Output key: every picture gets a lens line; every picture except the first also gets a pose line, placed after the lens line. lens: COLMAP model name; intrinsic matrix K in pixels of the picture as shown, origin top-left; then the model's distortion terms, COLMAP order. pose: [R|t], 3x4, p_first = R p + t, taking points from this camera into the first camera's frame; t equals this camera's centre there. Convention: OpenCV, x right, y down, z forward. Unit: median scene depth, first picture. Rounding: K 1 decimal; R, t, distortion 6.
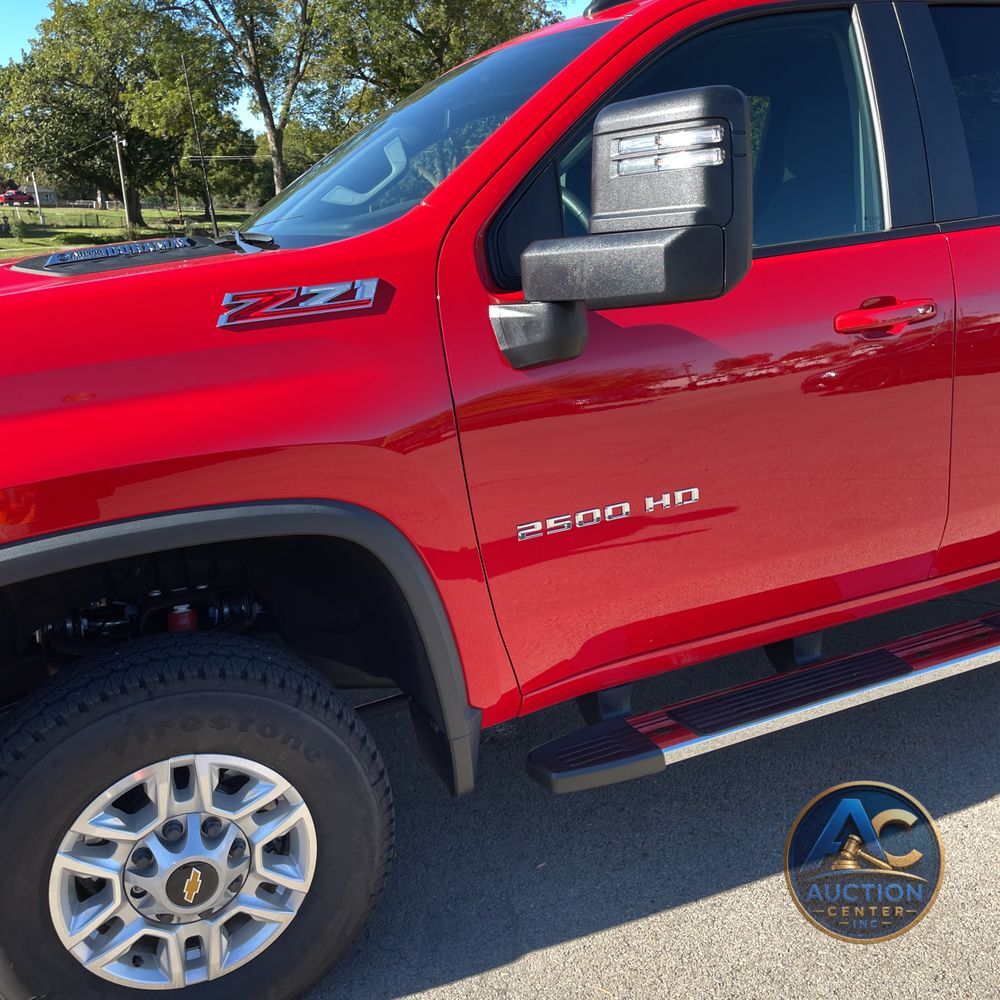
lens RADIAL K [[1011.0, 0, 497.8], [0, 1011.0, 504.0], [0, 0, 1]] dist [0.082346, -0.098099]
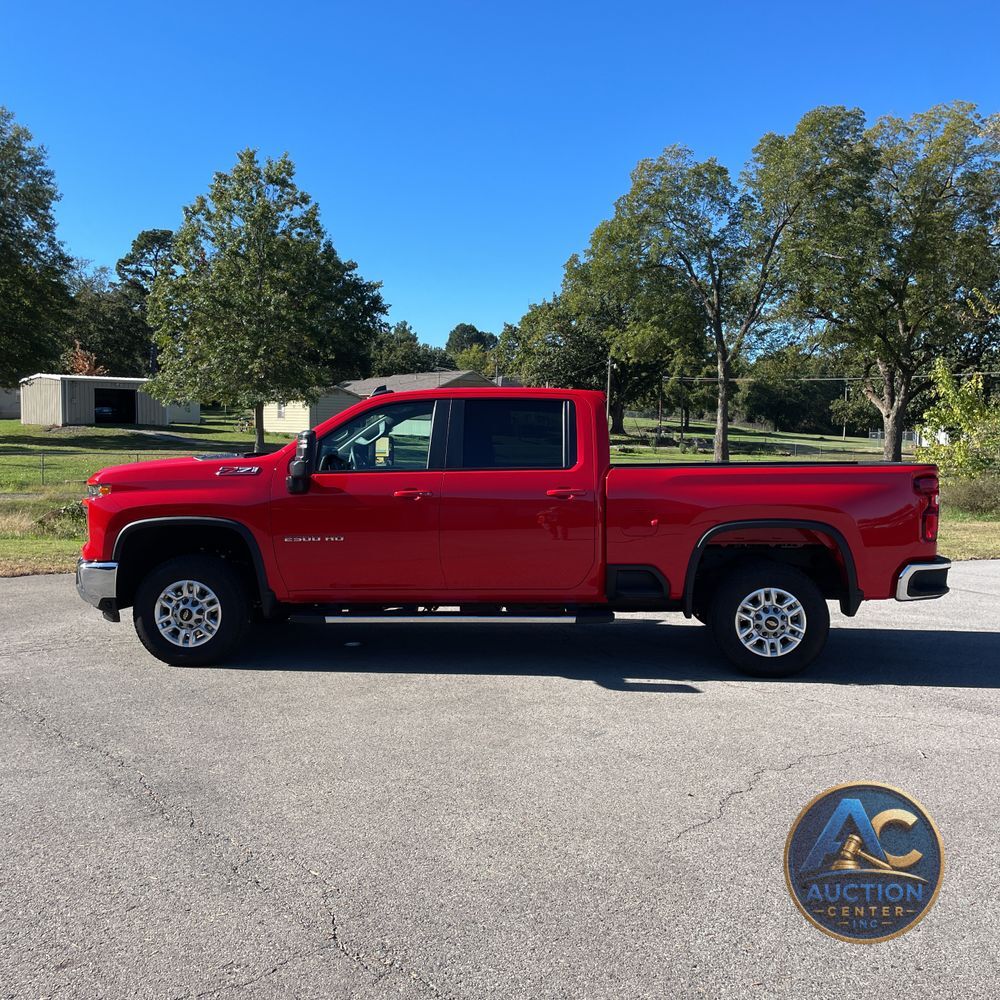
lens RADIAL K [[998.8, 0, 511.7], [0, 998.8, 485.3], [0, 0, 1]] dist [0.075482, -0.108147]
pose [[0.894202, 0.092393, -0.438025, 2.101710], [-0.185455, 0.967013, -0.174623, 0.290880], [0.407442, 0.237382, 0.881839, -1.706016]]
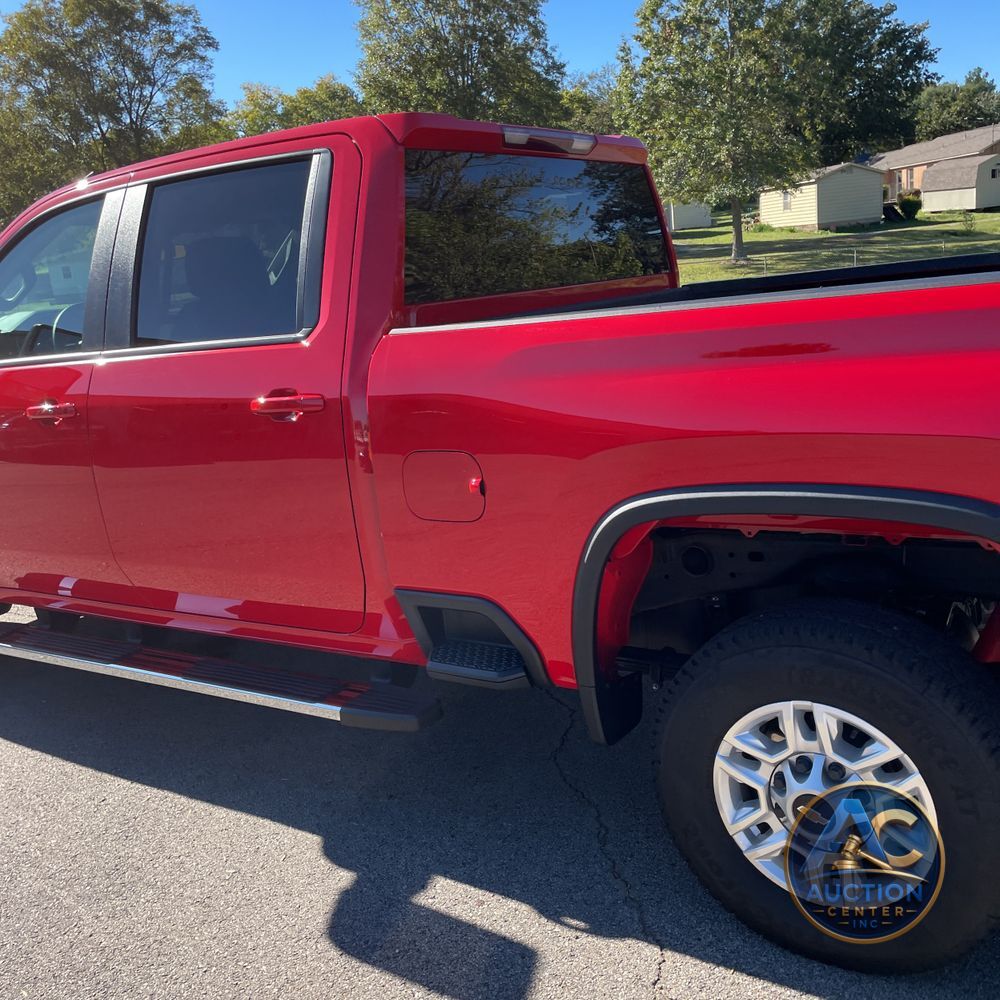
lens RADIAL K [[1004.8, 0, 523.3], [0, 1004.8, 498.6], [0, 0, 1]] dist [0.100910, -0.121416]
pose [[0.563378, 0.202460, -0.801009, 2.059916], [-0.171552, 0.977046, 0.126296, -0.379366], [0.808193, 0.066262, 0.585178, 0.726136]]
